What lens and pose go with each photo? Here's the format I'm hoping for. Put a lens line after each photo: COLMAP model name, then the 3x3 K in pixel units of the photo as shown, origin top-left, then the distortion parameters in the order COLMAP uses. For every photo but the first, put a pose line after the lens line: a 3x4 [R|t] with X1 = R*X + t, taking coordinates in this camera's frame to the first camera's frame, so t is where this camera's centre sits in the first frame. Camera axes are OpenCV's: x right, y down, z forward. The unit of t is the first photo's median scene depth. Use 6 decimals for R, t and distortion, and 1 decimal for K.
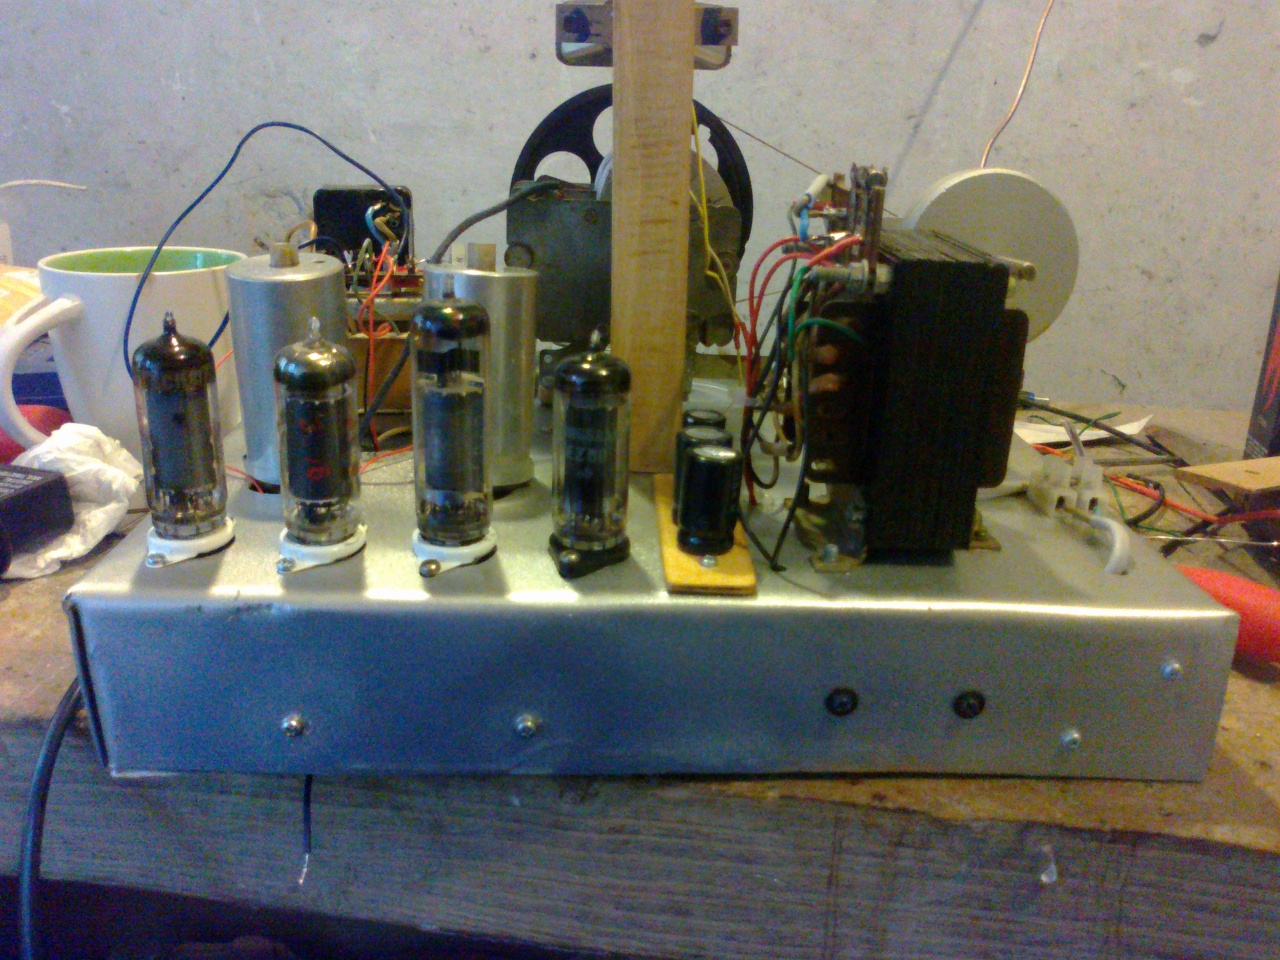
lens RADIAL K [[1128.1, 0, 629.3], [0, 1128.1, 479.6], [0, 0, 1]] dist [-0.058256, 0.118544]
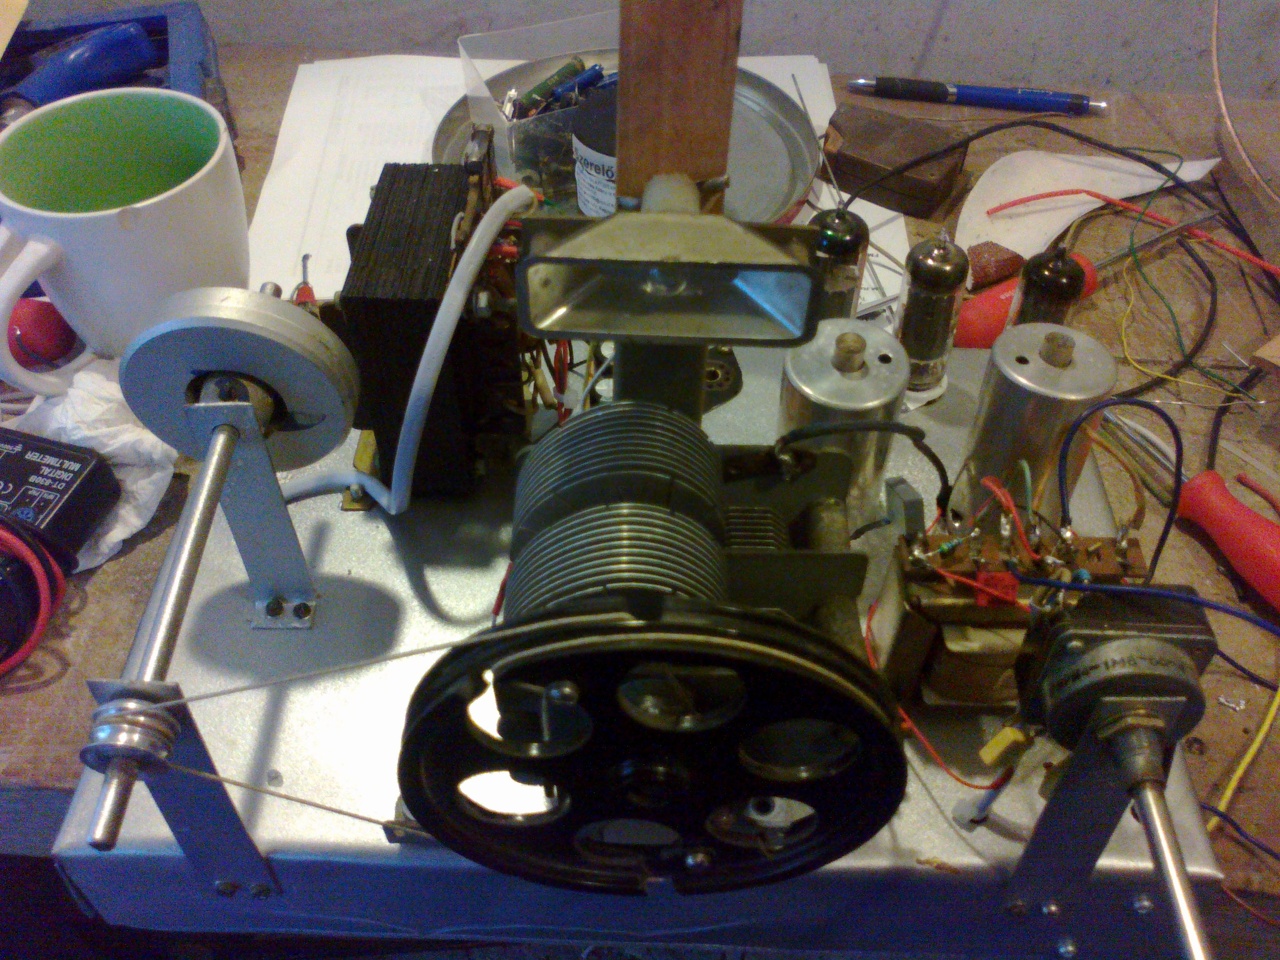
lens RADIAL K [[1107.8, 0, 640.0], [0, 1107.8, 480.0], [0, 0, 1]] dist [-0.052587, 0.116992]
pose [[0.997999, -0.055010, 0.031188, -0.056537], [0.033712, 0.880111, 0.473570, -0.284466], [-0.053500, -0.471571, 0.880204, 0.103961]]
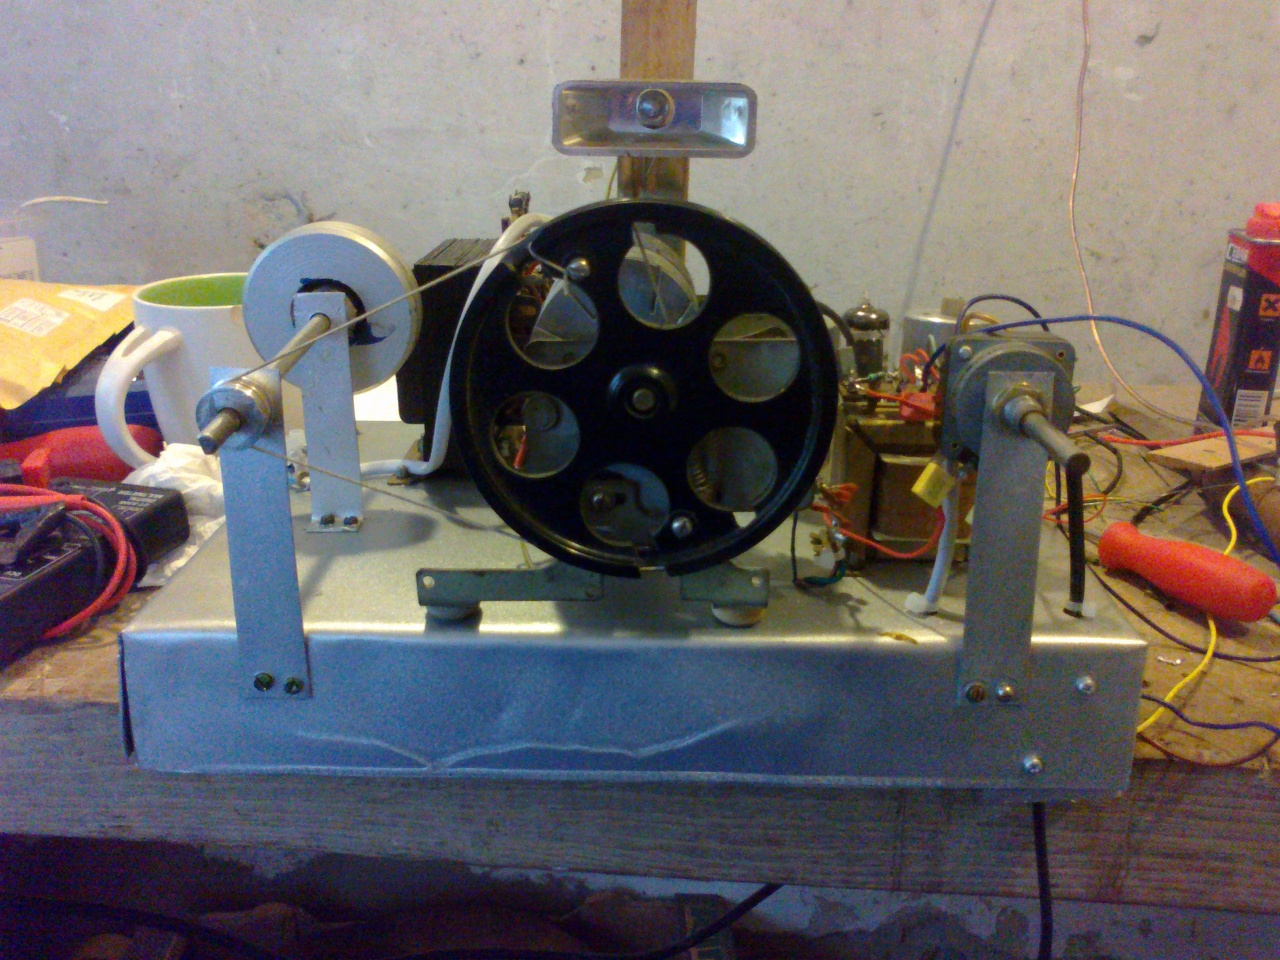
lens RADIAL K [[1107.8, 0, 640.0], [0, 1107.8, 480.0], [0, 0, 1]] dist [-0.052587, 0.116992]
pose [[0.997895, -0.036203, 0.053811, -0.073988], [0.034470, 0.998867, 0.032796, -0.025393], [-0.054938, -0.030872, 0.998012, -0.084454]]
